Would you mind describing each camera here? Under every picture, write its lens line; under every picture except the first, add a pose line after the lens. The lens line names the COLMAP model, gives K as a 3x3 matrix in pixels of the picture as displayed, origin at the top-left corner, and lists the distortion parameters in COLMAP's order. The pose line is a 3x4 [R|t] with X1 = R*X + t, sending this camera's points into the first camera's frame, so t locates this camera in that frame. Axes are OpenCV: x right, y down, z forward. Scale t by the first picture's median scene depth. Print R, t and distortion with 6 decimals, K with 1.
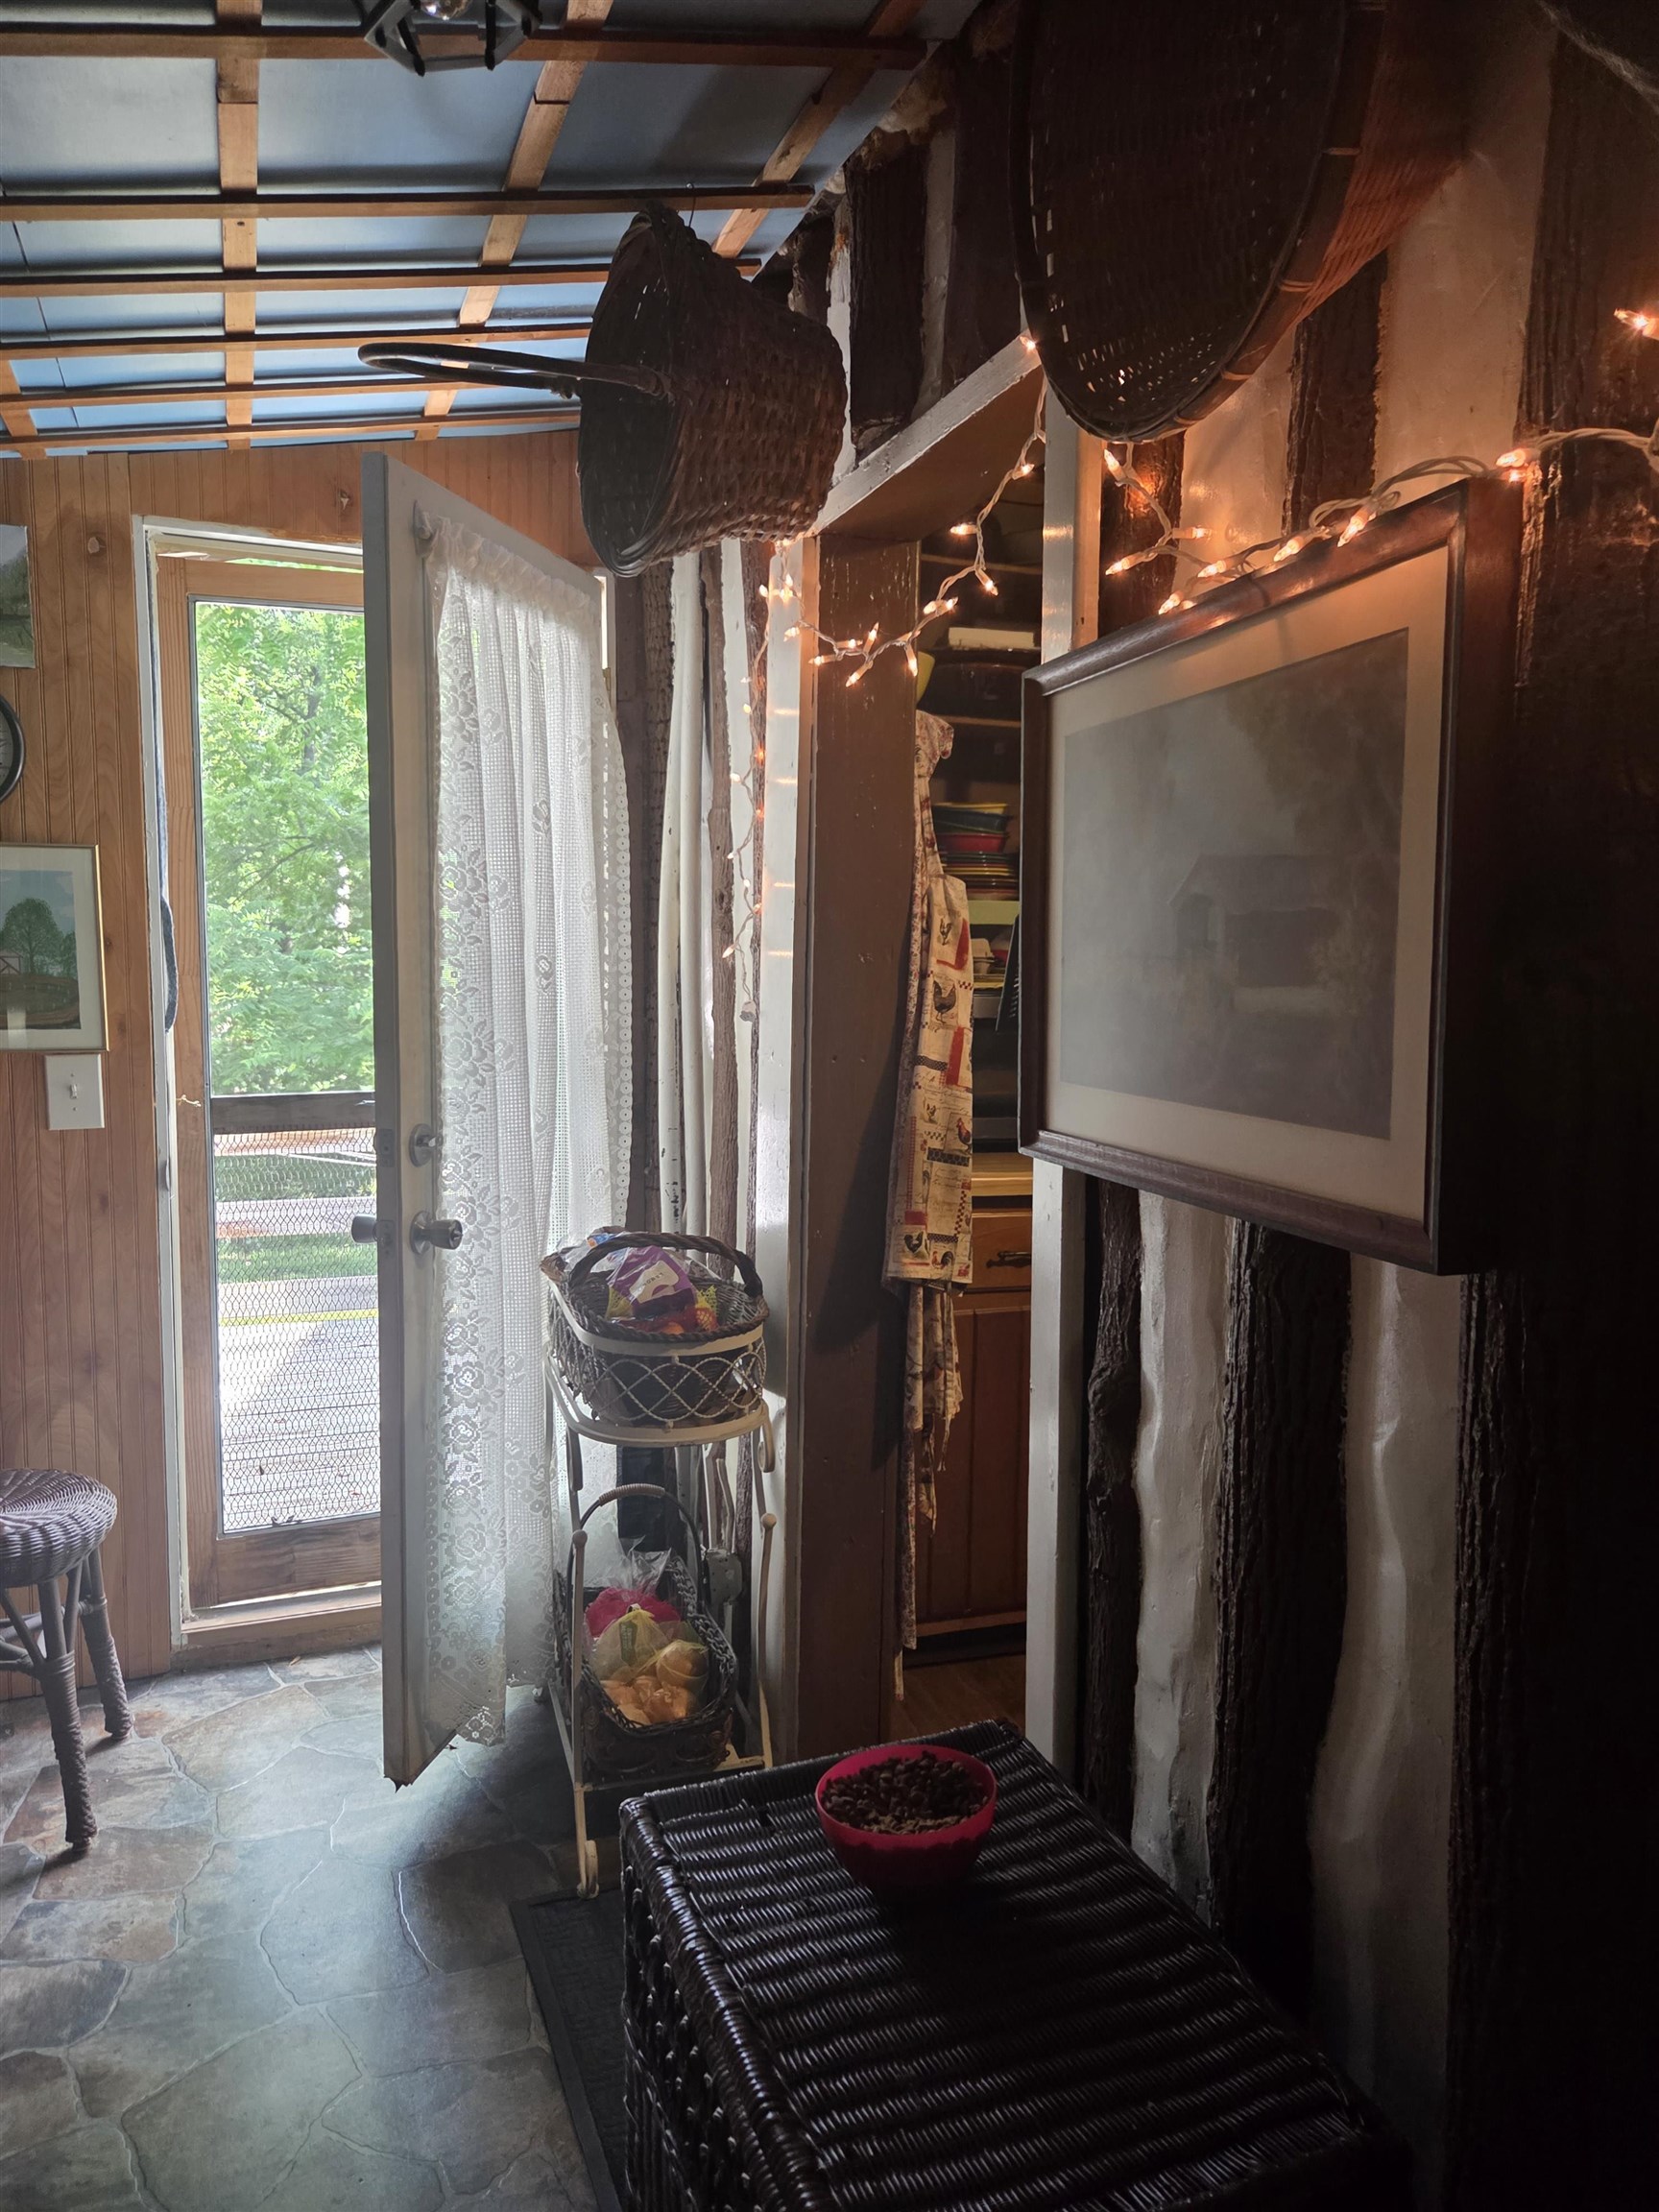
lens RADIAL K [[1497.1, 0, 822.1], [0, 1497.1, 1097.1], [0, 0, 1]] dist [0.042924, -0.031931]
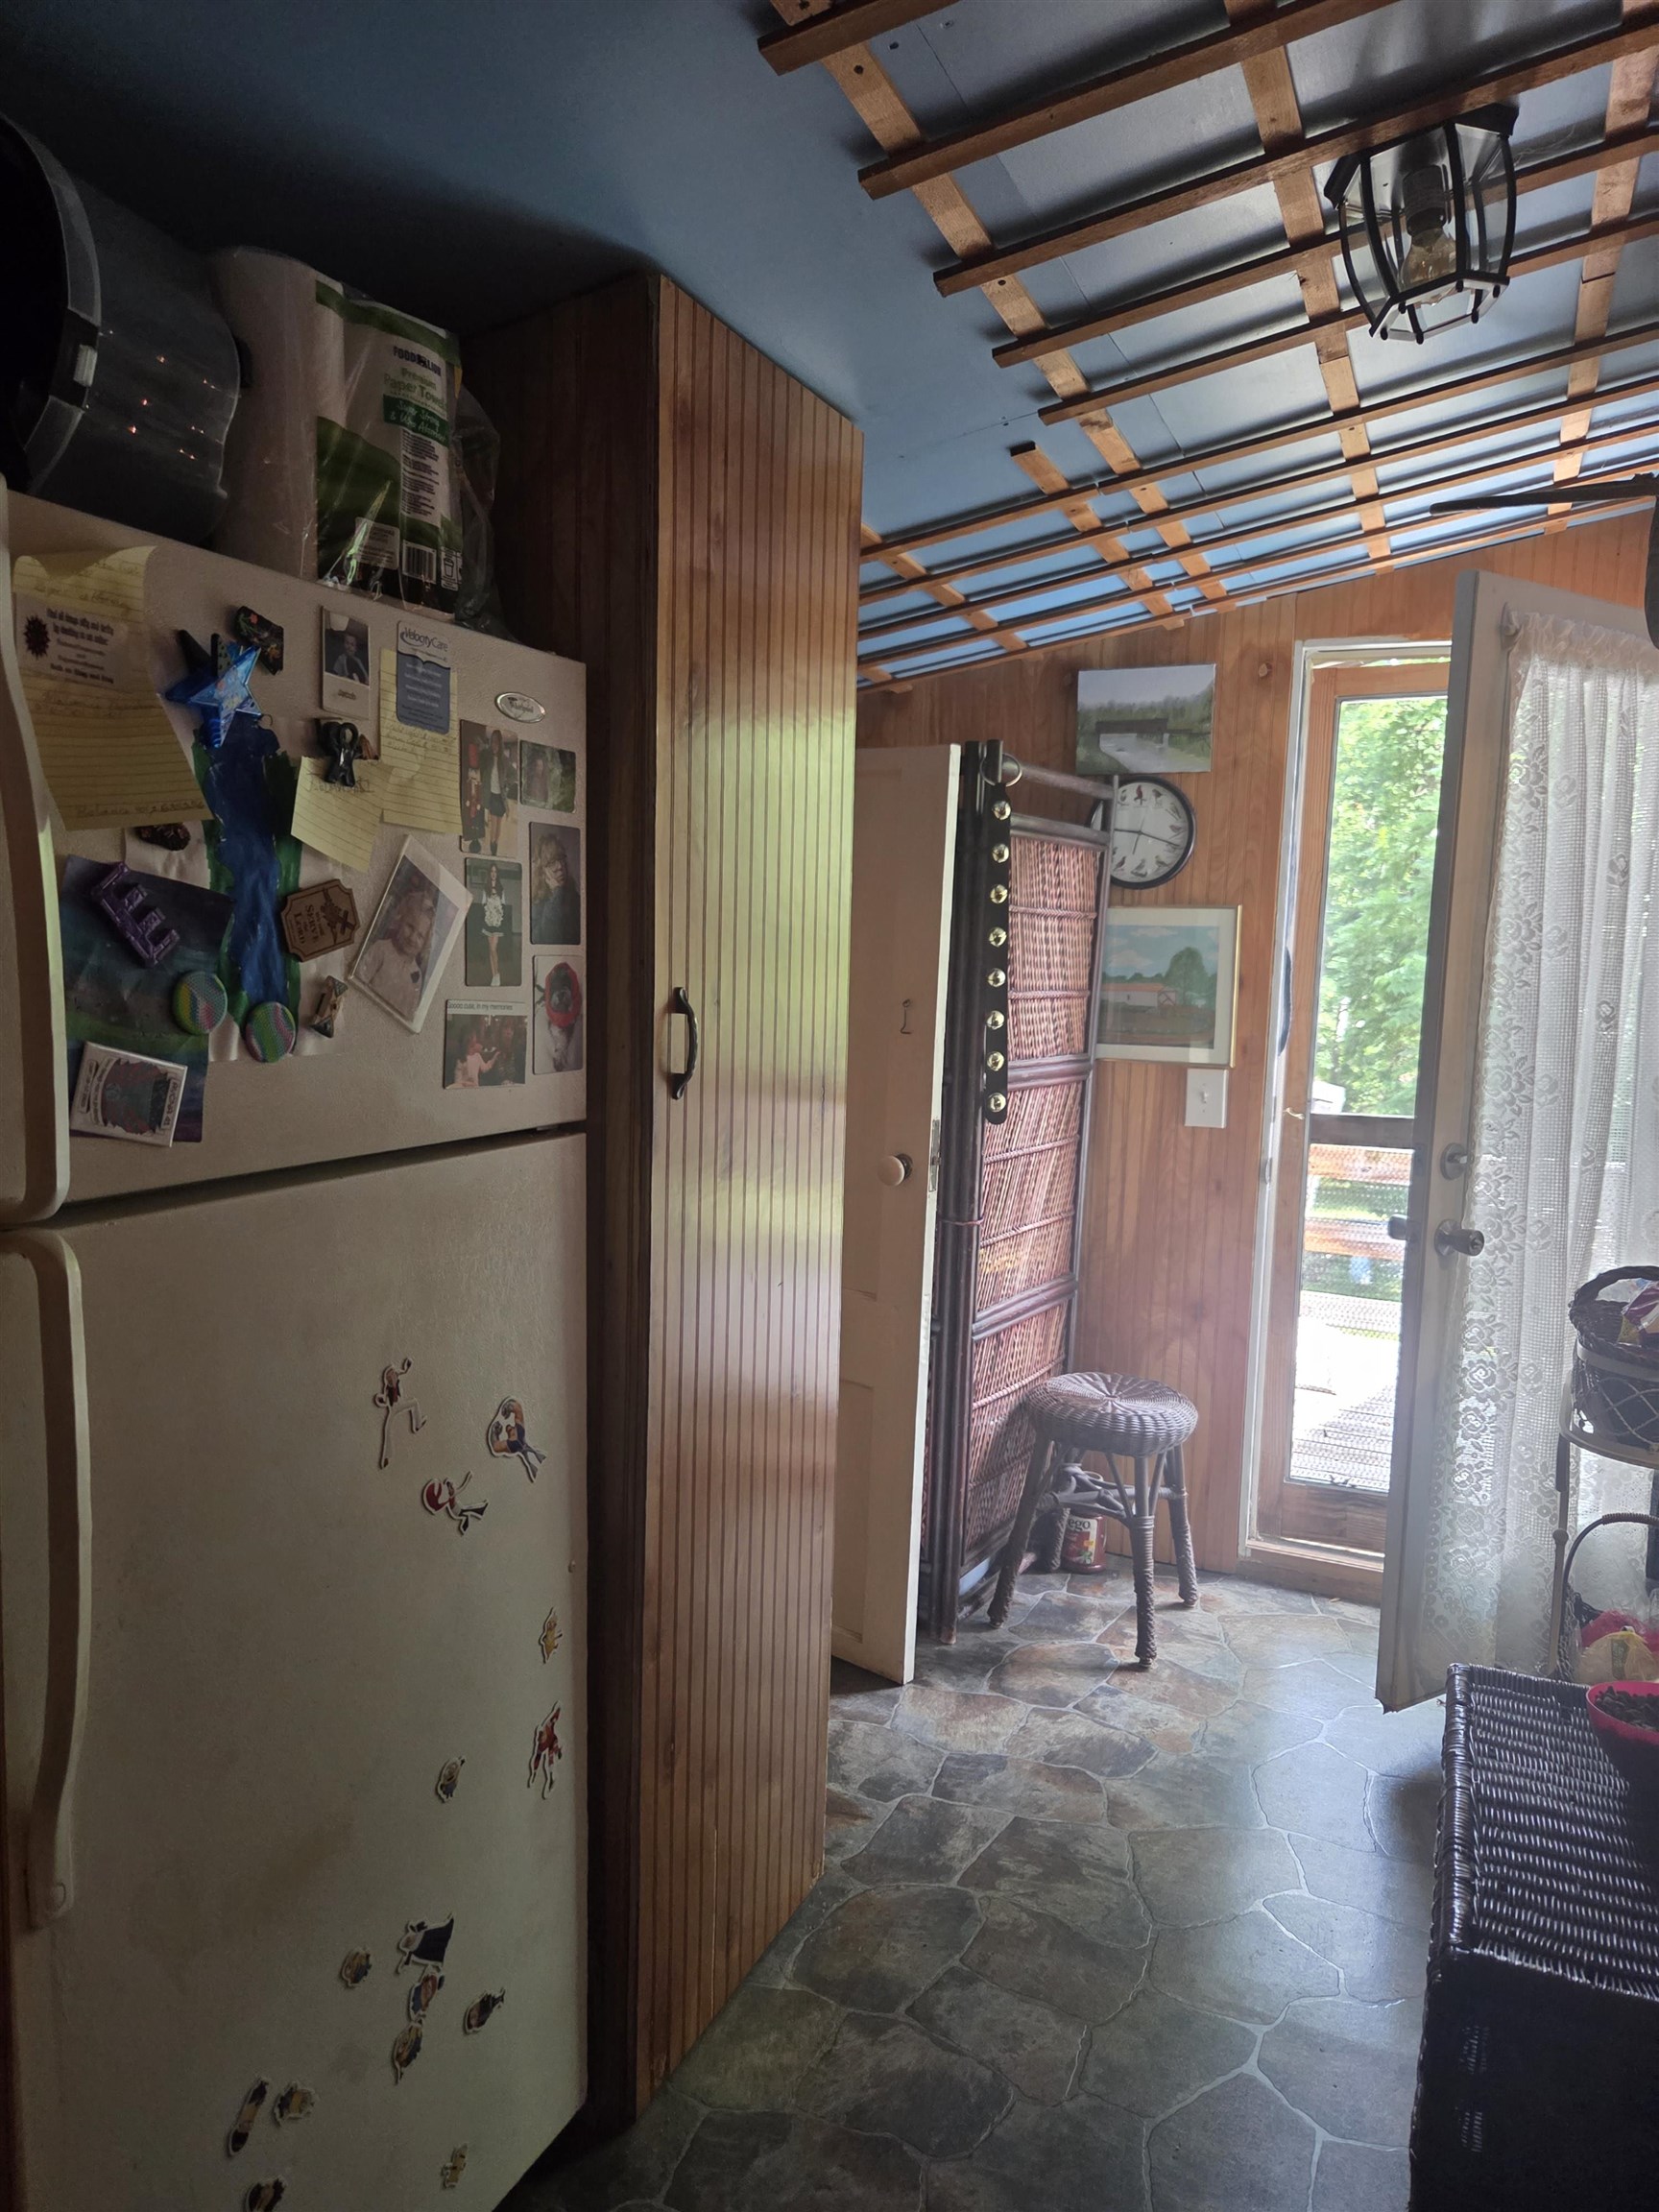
lens RADIAL K [[1497.1, 0, 830.3], [0, 1497.1, 1107.8], [0, 0, 1]] dist [0.042924, -0.031931]
pose [[0.717599, 0.078895, -0.691973, 0.174633], [-0.096560, 0.995238, 0.013335, 0.020743], [0.689730, 0.057248, 0.721800, -0.153309]]
